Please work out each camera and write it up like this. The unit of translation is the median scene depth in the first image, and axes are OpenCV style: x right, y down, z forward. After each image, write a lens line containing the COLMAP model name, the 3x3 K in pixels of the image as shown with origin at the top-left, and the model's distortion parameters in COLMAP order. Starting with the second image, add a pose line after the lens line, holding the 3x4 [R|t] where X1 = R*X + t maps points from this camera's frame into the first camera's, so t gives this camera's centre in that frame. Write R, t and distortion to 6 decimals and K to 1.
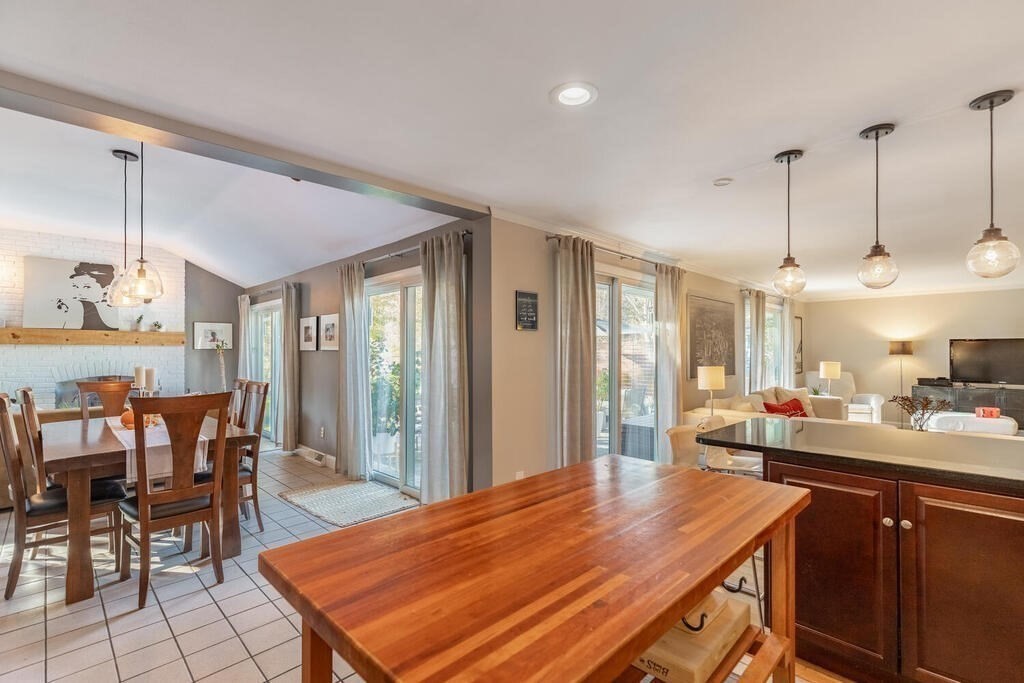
lens RADIAL K [[471.0, 0, 520.7], [0, 471.0, 345.3], [0, 0, 1]] dist [0.001793, 0.000293]
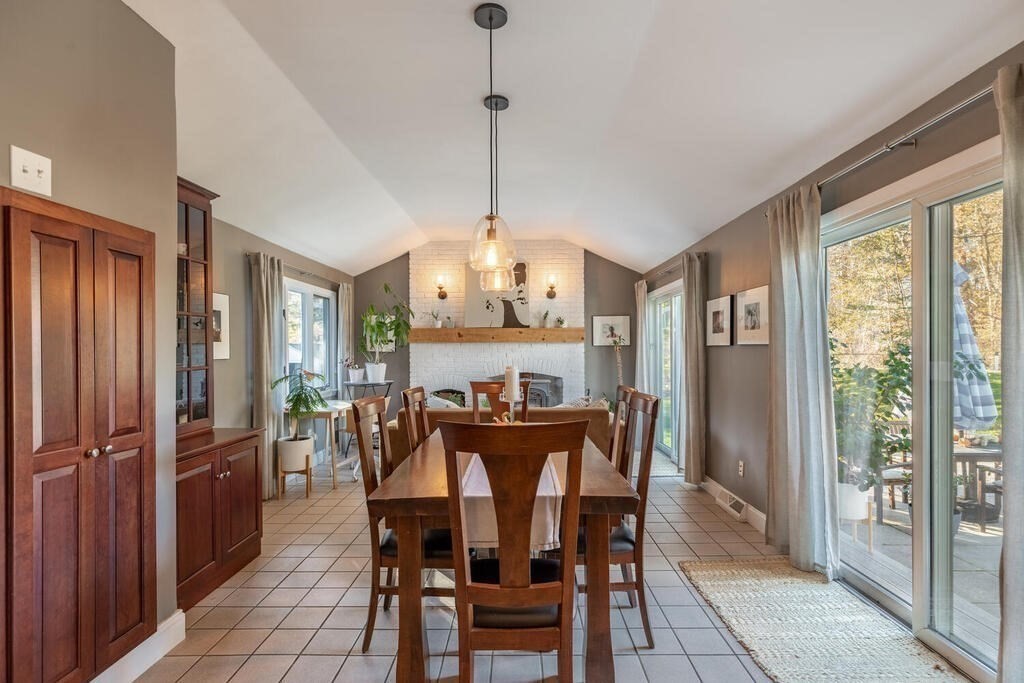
lens RADIAL K [[500.4, 0, 513.7], [0, 500.4, 351.6], [0, 0, 1]] dist [0.012140, -0.000483]
pose [[0.696089, 0.000318, -0.717956, -0.129567], [0.012340, 0.999847, 0.012407, 0.006634], [0.717850, -0.017496, 0.695978, 0.266897]]
